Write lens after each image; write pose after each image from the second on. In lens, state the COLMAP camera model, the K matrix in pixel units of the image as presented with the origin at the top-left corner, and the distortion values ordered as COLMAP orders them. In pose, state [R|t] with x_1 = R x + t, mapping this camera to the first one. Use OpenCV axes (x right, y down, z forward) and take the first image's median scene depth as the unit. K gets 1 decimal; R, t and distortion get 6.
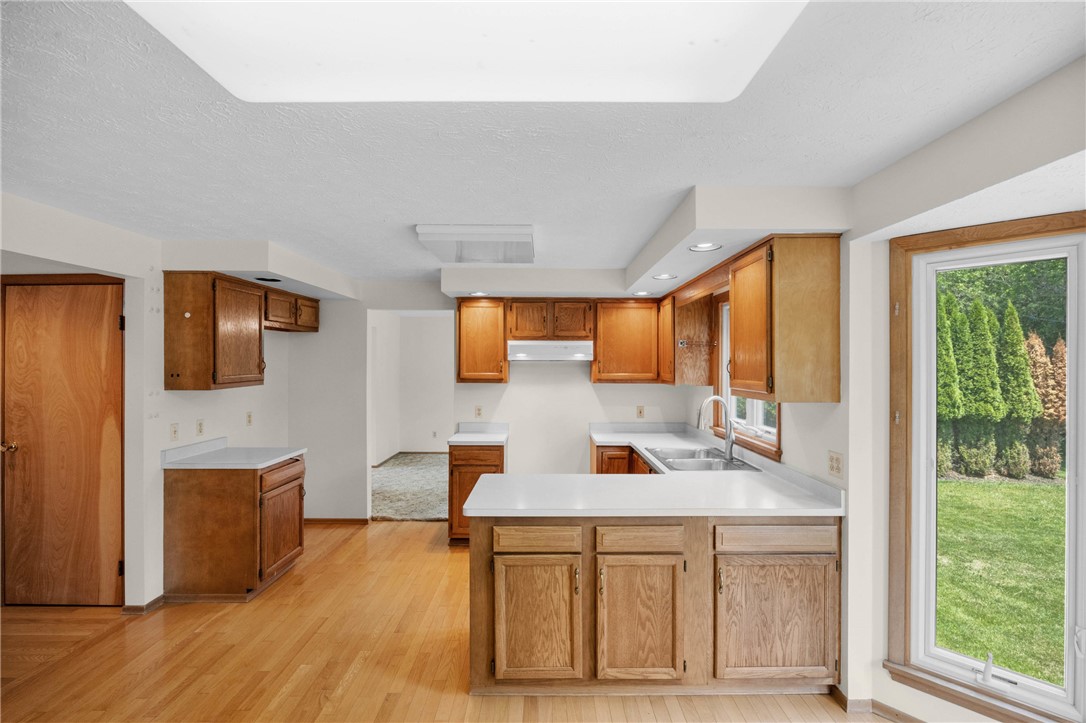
lens RADIAL K [[492.6, 0, 558.4], [0, 492.6, 359.8], [0, 0, 1]] dist [-0.016279, 0.000324]
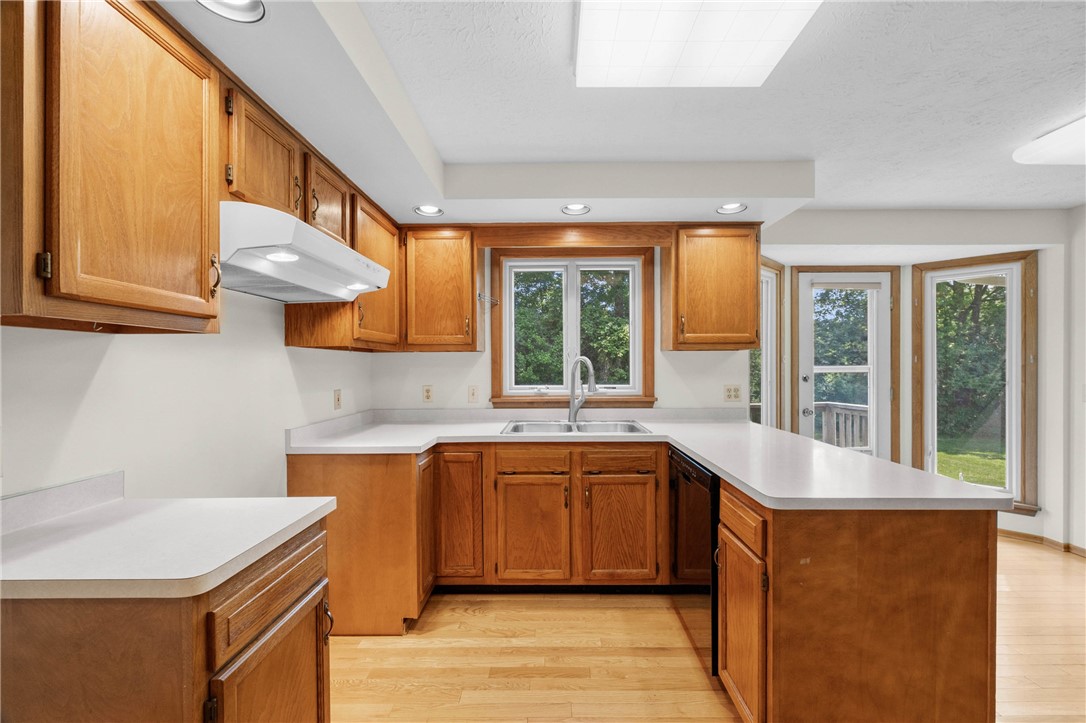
lens RADIAL K [[423.2, 0, 552.9], [0, 423.2, 366.9], [0, 0, 1]] dist [-0.005582, 0.000945]
pose [[0.035897, -0.008346, 0.999321, -0.408396], [-0.004706, 0.999953, 0.008520, 0.072863], [-0.999344, -0.005008, 0.035856, 0.855889]]
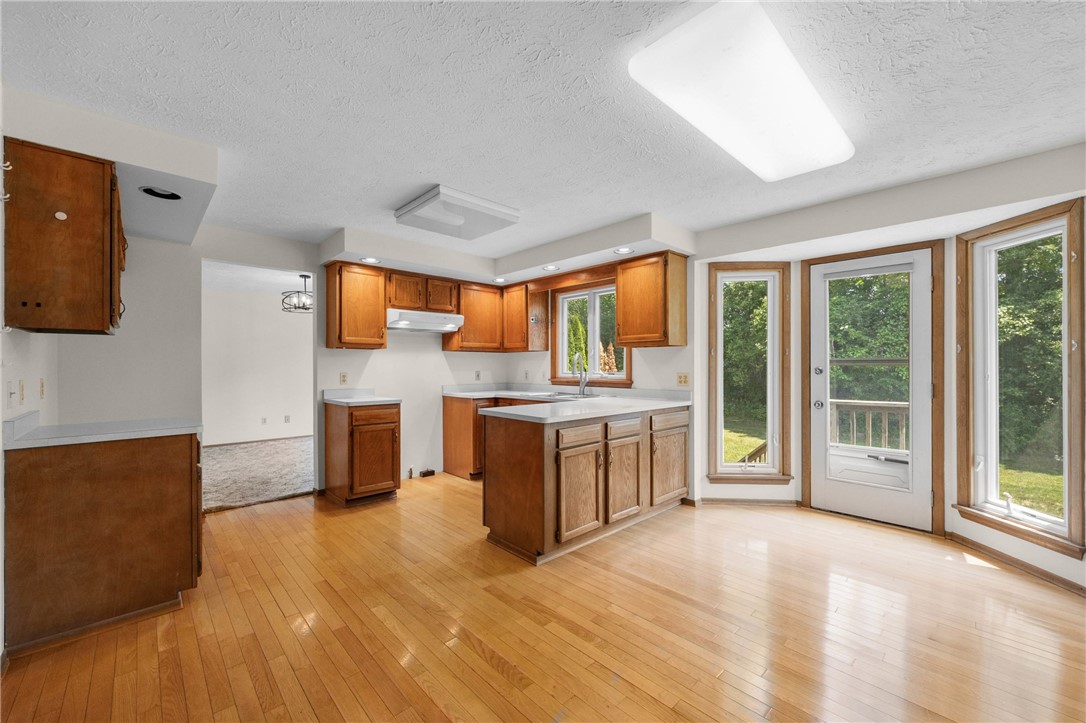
lens RADIAL K [[423.2, 0, 555.0], [0, 423.2, 364.1], [0, 0, 1]] dist [-0.005582, 0.000945]
pose [[0.730947, -0.004054, 0.682422, -0.510954], [-0.000594, 0.999978, 0.006577, 0.083158], [-0.682434, -0.005213, 0.730929, 0.089004]]
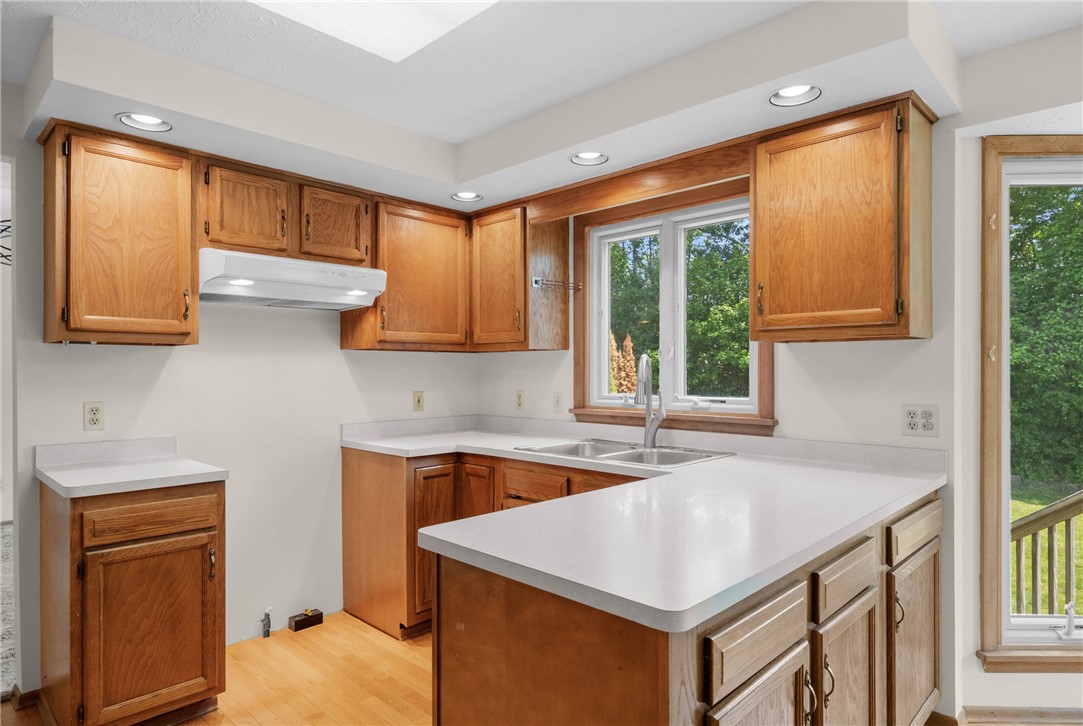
lens RADIAL K [[617.1, 0, 554.0], [0, 617.1, 368.6], [0, 0, 1]] dist [-0.004515, 0.000598]
pose [[0.706492, -0.006465, 0.707692, -0.300029], [-0.000375, 0.999955, 0.009510, 0.071166], [-0.707721, -0.006984, 0.706457, 0.415853]]
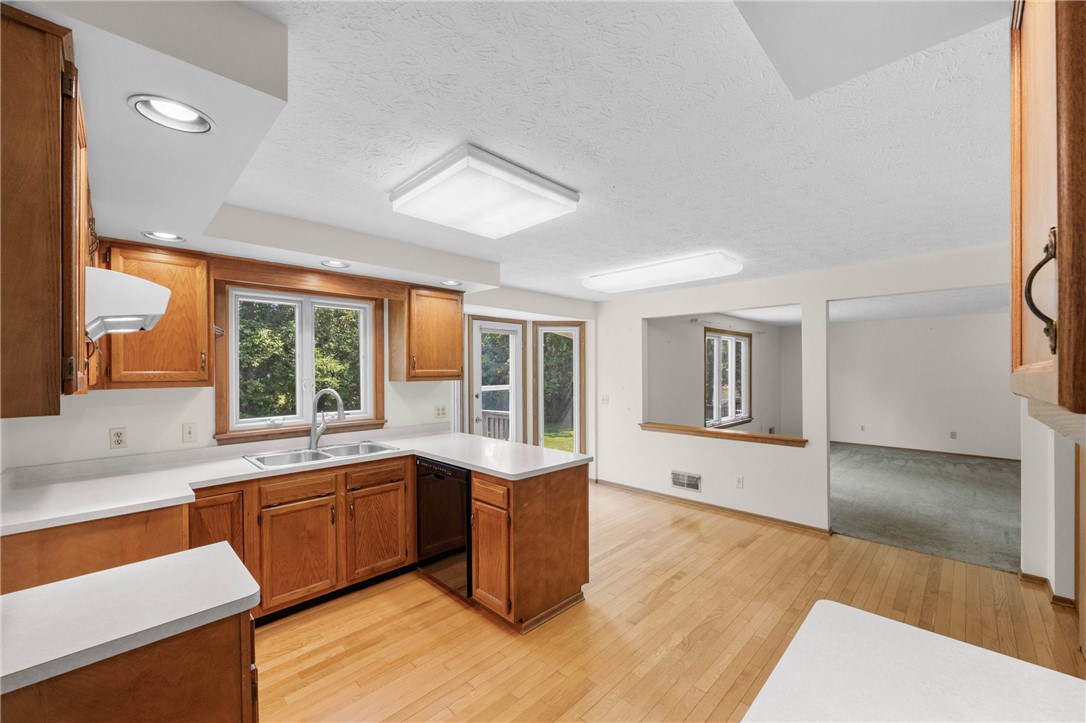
lens RADIAL K [[423.2, 0, 545.1], [0, 423.2, 369.3], [0, 0, 1]] dist [-0.005582, 0.000945]
pose [[-0.687885, 0.001422, 0.725818, -0.542681], [-0.002667, 0.999986, -0.004487, 0.029470], [-0.725815, -0.005022, -0.687872, 1.068353]]
